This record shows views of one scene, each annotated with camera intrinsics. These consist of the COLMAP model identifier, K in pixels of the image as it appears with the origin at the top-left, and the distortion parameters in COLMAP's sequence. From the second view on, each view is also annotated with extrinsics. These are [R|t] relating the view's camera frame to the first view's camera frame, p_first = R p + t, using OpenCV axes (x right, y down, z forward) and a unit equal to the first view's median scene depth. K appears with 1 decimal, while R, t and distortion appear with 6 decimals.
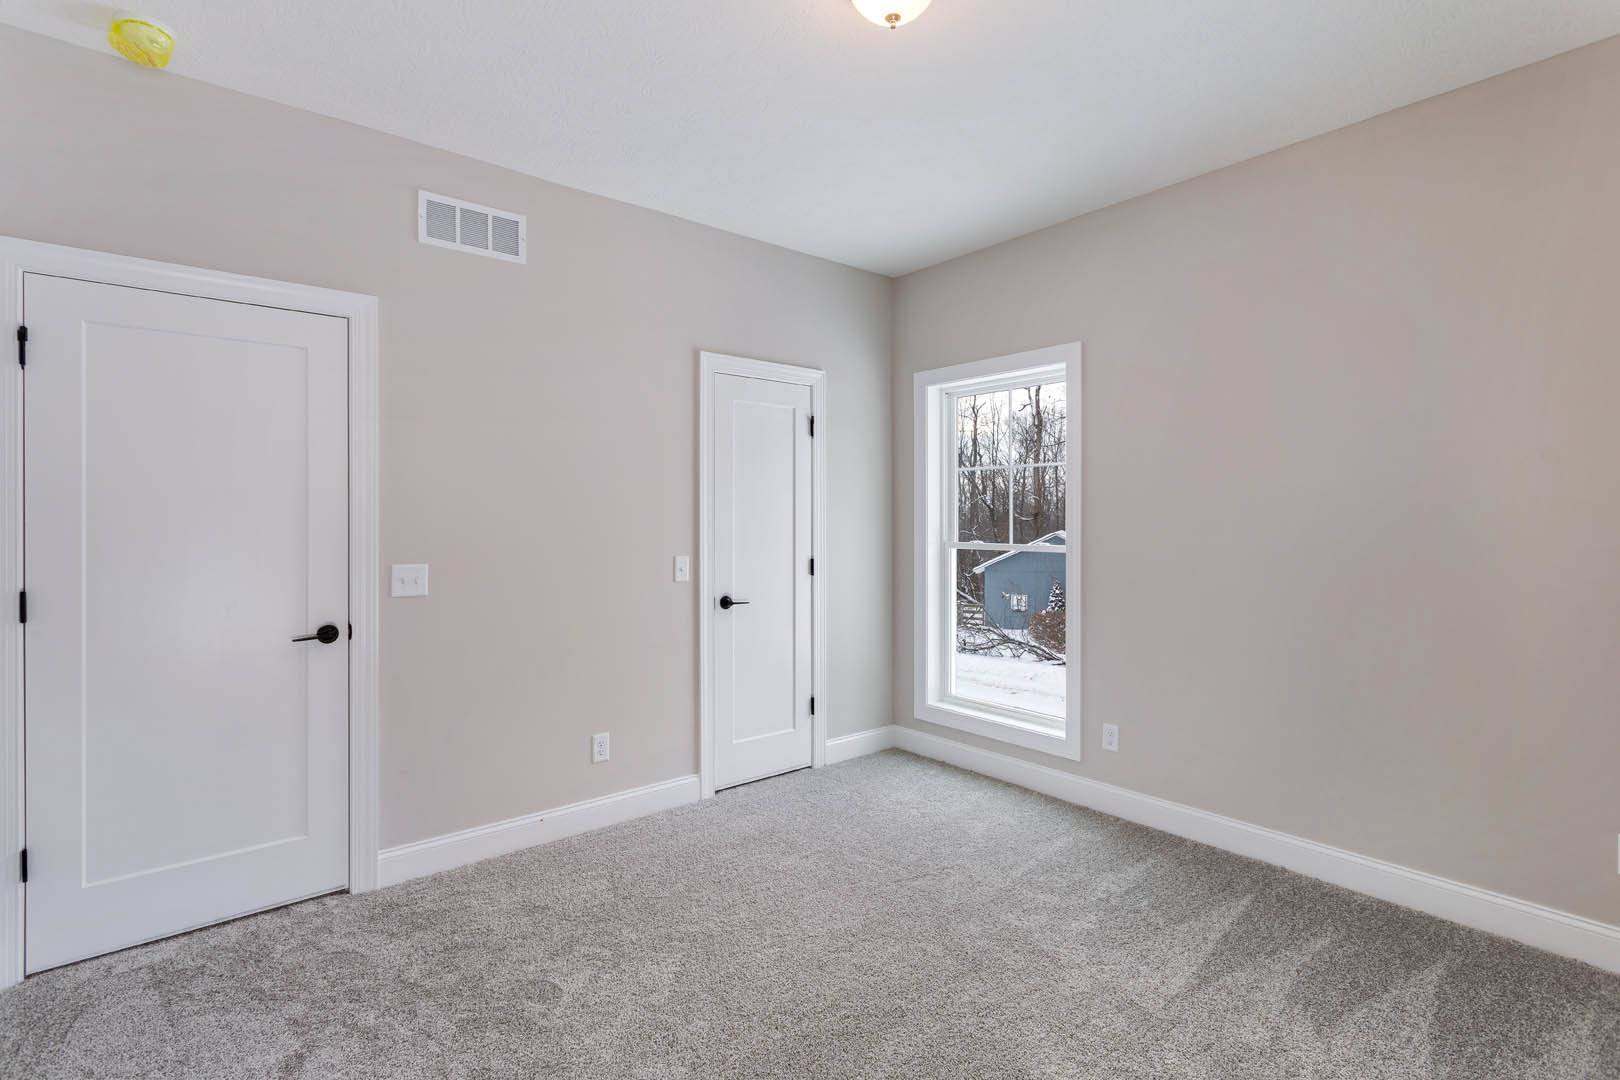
lens RADIAL K [[760.1, 0, 810.0], [0, 760.1, 540.0], [0, 0, 1]] dist [-0.001388, -0.000143]
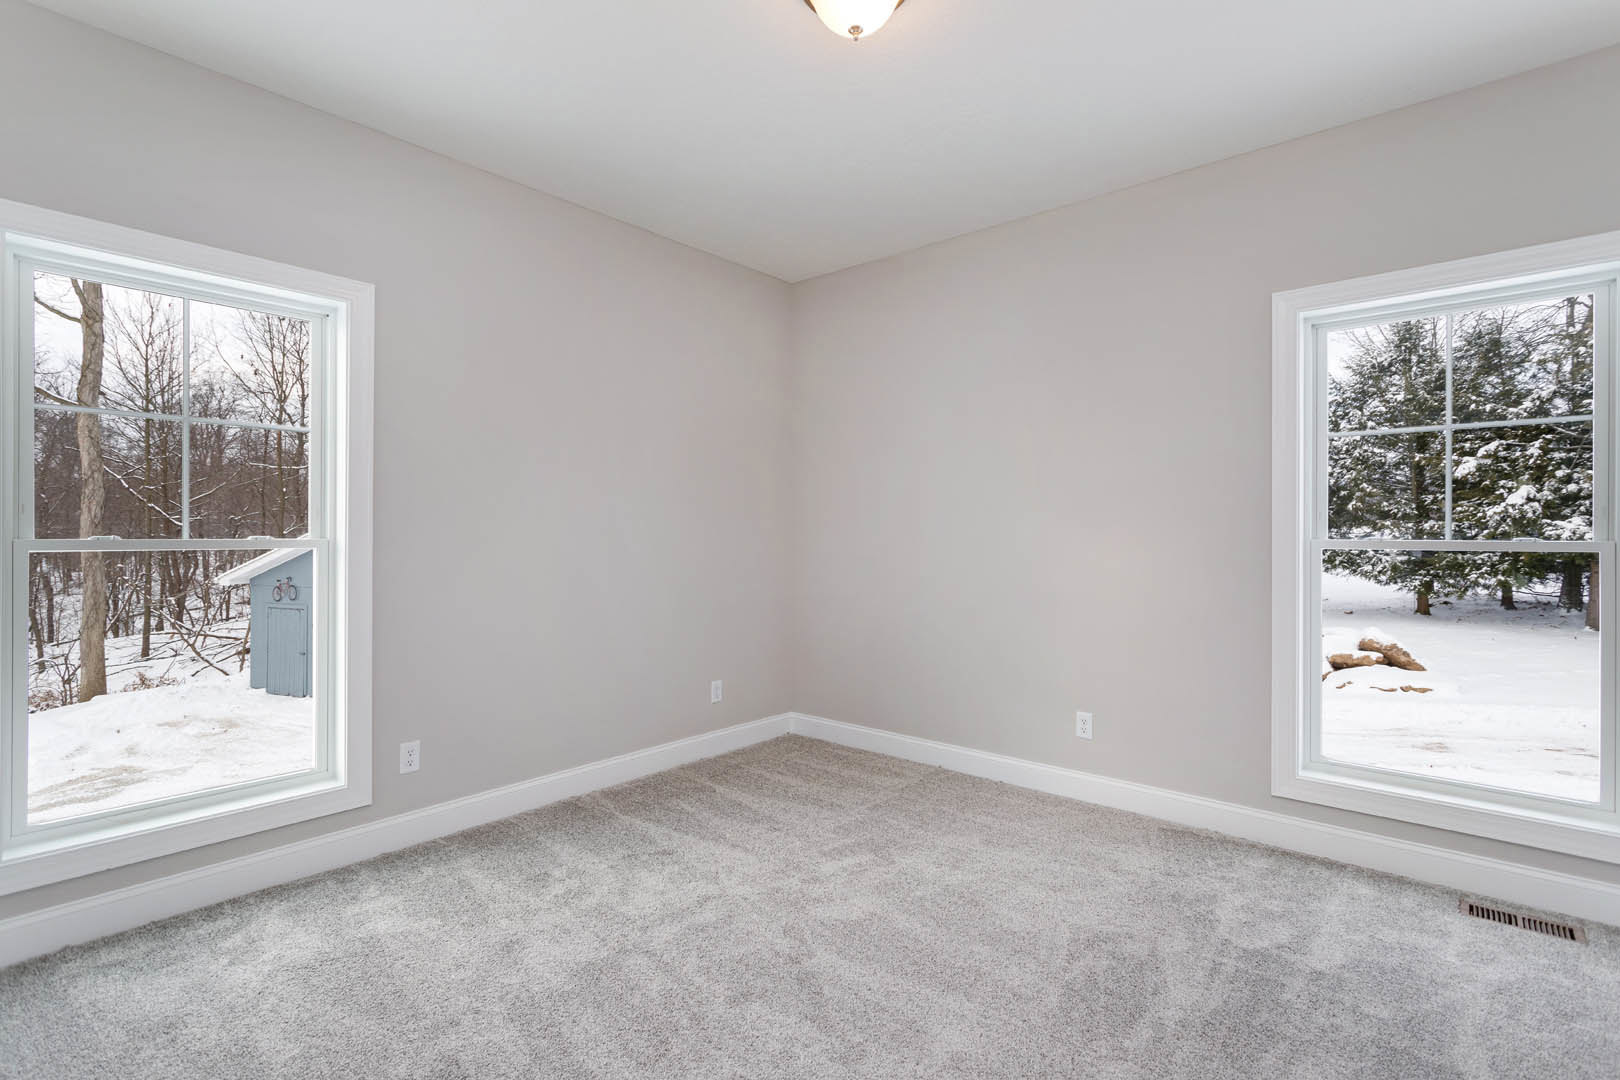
lens RADIAL K [[768.4, 0, 814.2], [0, 768.4, 535.9], [0, 0, 1]] dist [-0.001044, 0.000371]
pose [[-0.164035, -0.006545, 0.986433, -0.597749], [0.023778, 0.999661, 0.010587, 0.011217], [-0.986168, 0.025192, -0.163824, 0.754435]]
